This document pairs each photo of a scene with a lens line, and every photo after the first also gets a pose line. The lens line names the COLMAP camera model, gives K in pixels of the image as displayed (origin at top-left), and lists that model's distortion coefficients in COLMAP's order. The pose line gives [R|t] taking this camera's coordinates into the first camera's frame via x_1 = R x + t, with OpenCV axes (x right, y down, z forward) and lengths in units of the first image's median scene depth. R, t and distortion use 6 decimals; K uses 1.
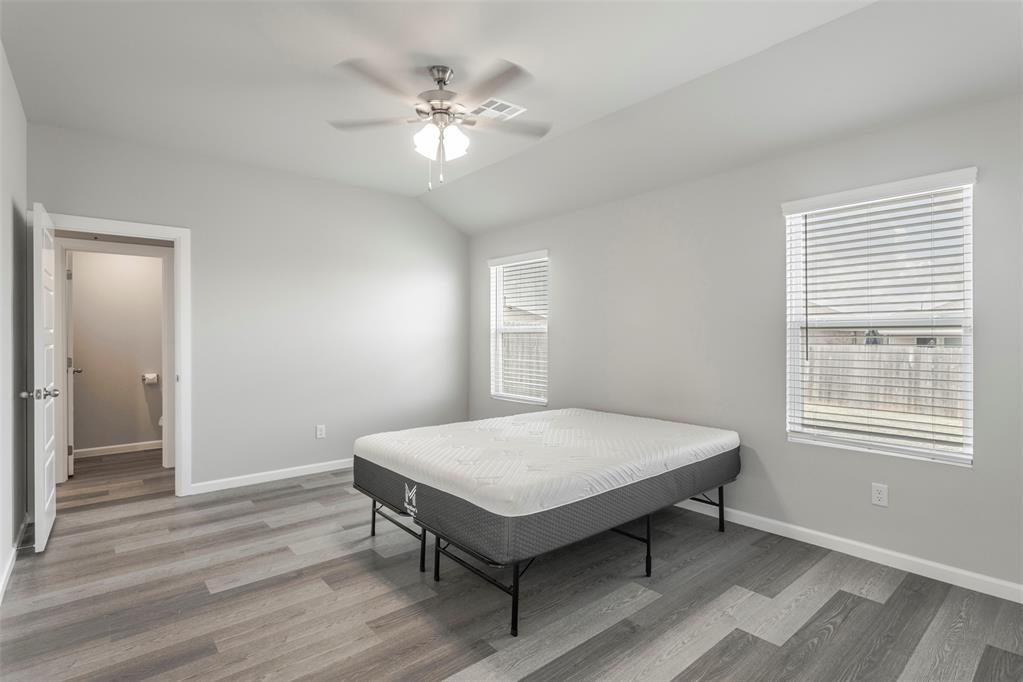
lens RADIAL K [[505.0, 0, 513.1], [0, 505.0, 333.9], [0, 0, 1]] dist [-0.011209, 0.004618]
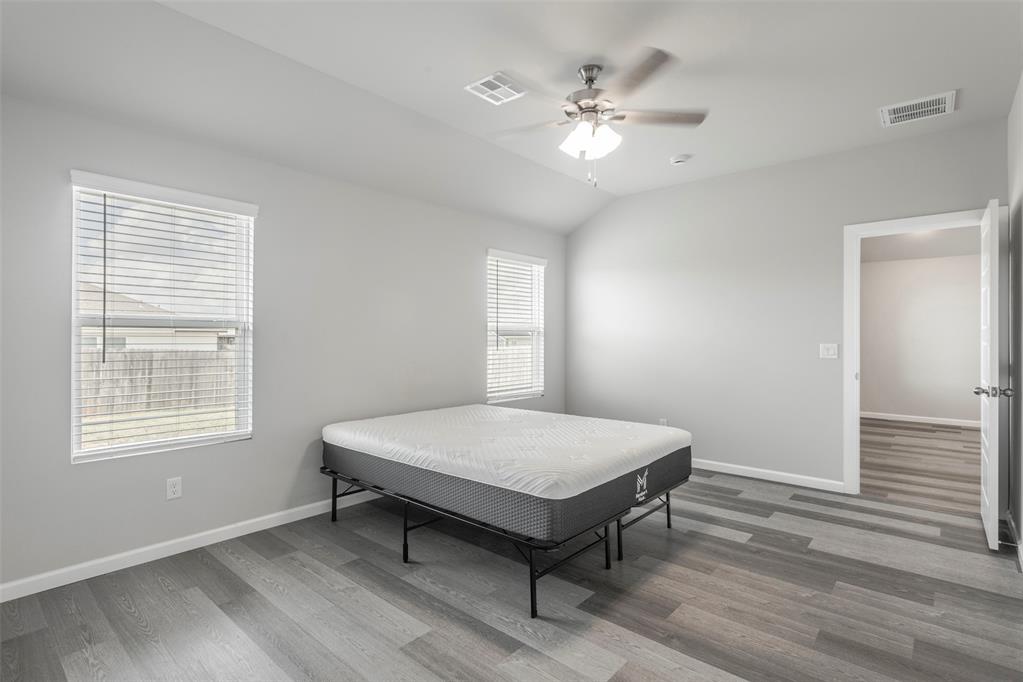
lens RADIAL K [[505.0, 0, 511.6], [0, 505.0, 337.1], [0, 0, 1]] dist [-0.011209, 0.004618]
pose [[-0.148753, 0.001194, 0.988874, -1.148934], [-0.008152, 0.999964, -0.002434, 0.013012], [-0.988841, -0.008423, -0.148738, 1.346416]]
